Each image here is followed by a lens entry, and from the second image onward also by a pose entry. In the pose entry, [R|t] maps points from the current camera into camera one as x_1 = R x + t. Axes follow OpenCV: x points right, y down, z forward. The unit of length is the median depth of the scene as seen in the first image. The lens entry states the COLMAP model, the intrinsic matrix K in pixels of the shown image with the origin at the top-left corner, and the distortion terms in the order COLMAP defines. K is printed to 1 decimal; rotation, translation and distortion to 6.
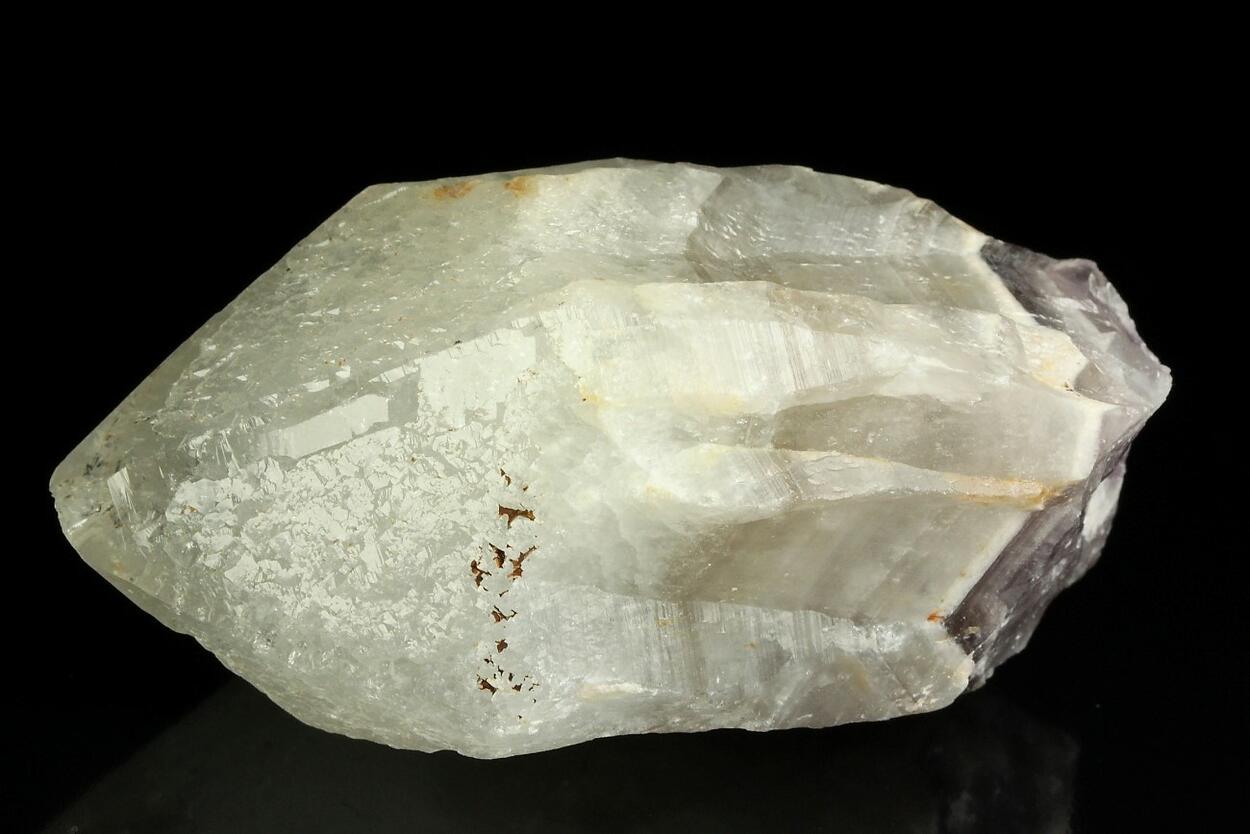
lens RADIAL K [[3472.6, 0, 625.0], [0, 3472.6, 417.0], [0, 0, 1]] dist [-0.043070, -0.368818]
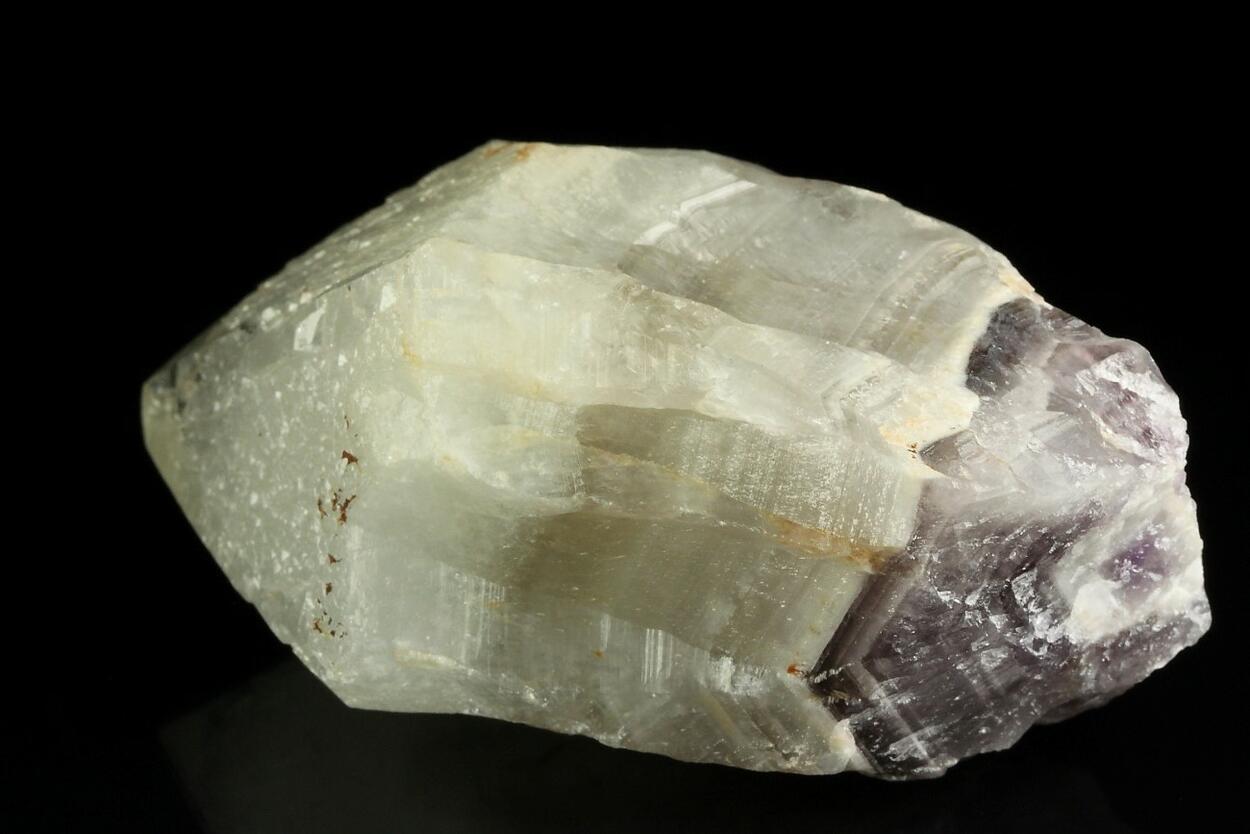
lens RADIAL K [[3472.6, 0, 625.0], [0, 3472.6, 417.0], [0, 0, 1]] dist [-0.043070, -0.368818]
pose [[0.867930, 0.188919, -0.459354, 0.466019], [-0.200380, 0.979419, 0.024196, -0.022643], [0.454472, 0.071045, 0.887924, 0.143683]]
